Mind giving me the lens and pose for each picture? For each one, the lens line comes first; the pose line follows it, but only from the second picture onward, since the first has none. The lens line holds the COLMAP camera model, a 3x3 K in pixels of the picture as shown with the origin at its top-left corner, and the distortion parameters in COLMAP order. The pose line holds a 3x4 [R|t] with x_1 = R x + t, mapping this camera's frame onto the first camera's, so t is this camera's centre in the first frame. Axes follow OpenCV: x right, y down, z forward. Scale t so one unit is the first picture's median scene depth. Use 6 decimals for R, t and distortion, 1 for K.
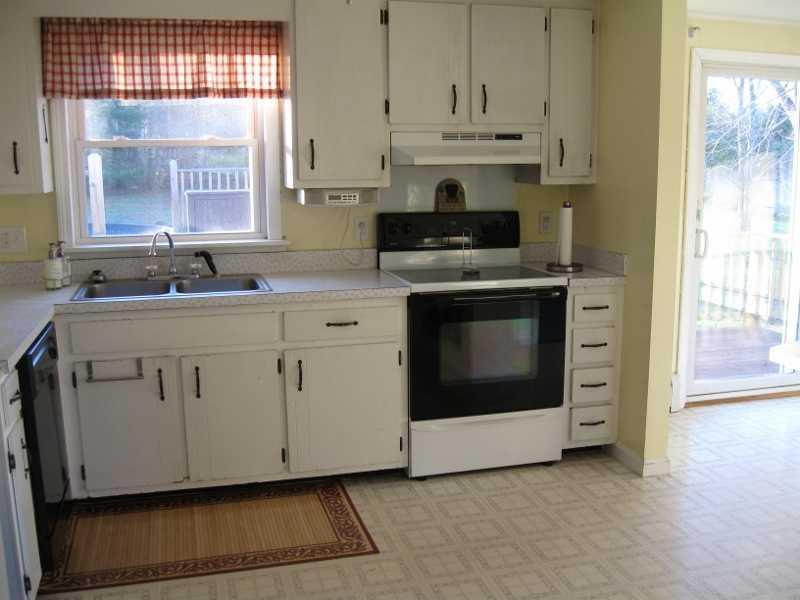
lens RADIAL K [[835.4, 0, 416.1], [0, 835.4, 305.3], [0, 0, 1]] dist [-0.102771, 0.000000]
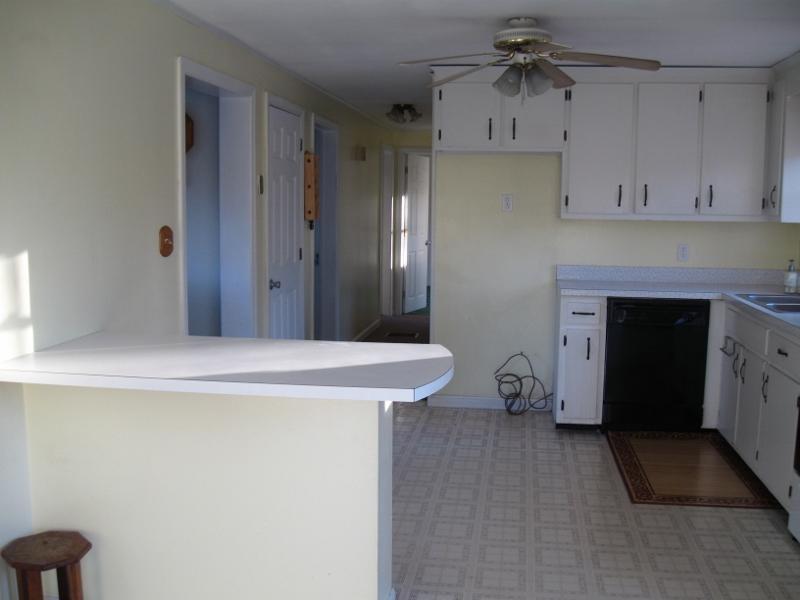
lens RADIAL K [[835.4, 0, 399.8], [0, 835.4, 302.2], [0, 0, 1]] dist [-0.102771, 0.000000]
pose [[-0.392765, 0.110171, -0.913016, 0.973061], [-0.176196, 0.965391, 0.192288, -0.142576], [0.902602, 0.236394, -0.359760, 0.852921]]
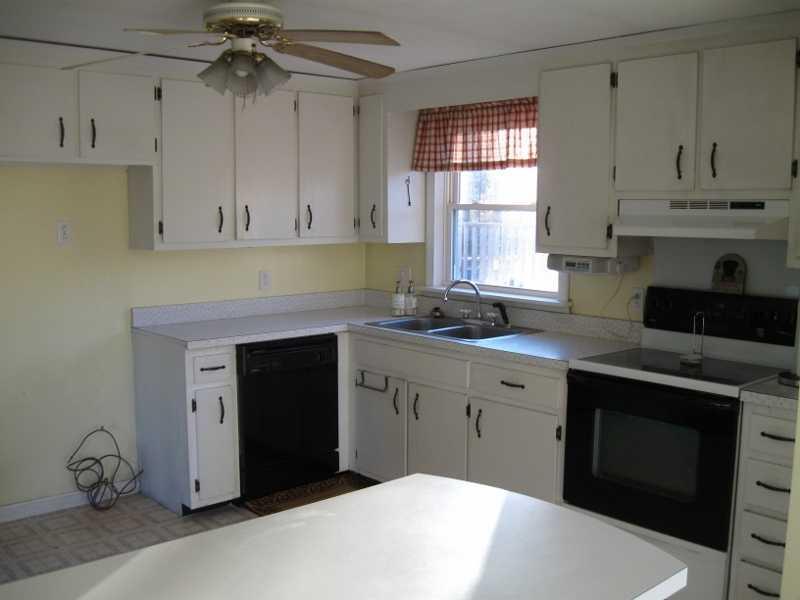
lens RADIAL K [[835.4, 0, 401.2], [0, 835.4, 301.8], [0, 0, 1]] dist [-0.102771, 0.000000]
pose [[0.444928, 0.107677, -0.889070, 0.700427], [-0.168080, 0.985145, 0.035198, -0.084944], [0.879652, 0.133775, 0.456417, 0.367688]]
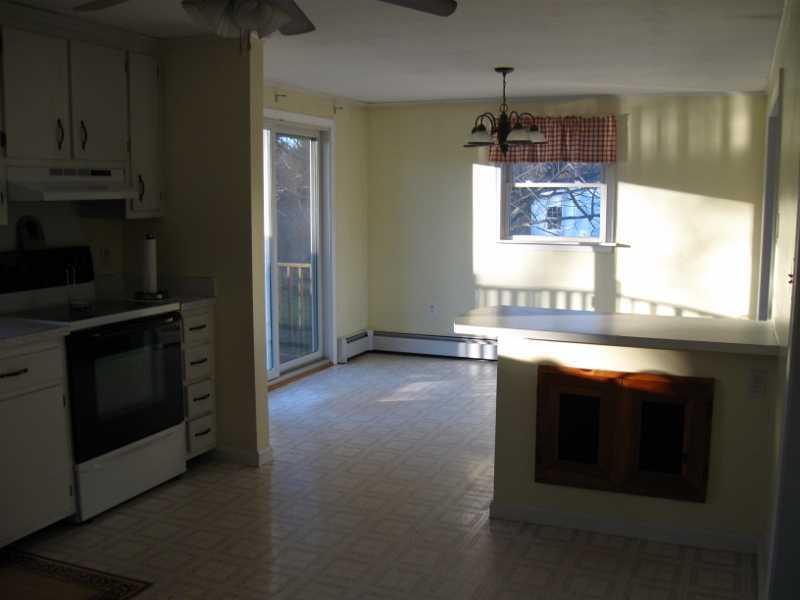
lens RADIAL K [[835.4, 0, 410.6], [0, 835.4, 317.8], [0, 0, 1]] dist [-0.102771, 0.000000]
pose [[0.614025, -0.105747, 0.782171, -0.479003], [0.121252, 0.991859, 0.038910, -0.019347], [-0.779918, 0.070948, 0.621848, 0.089443]]
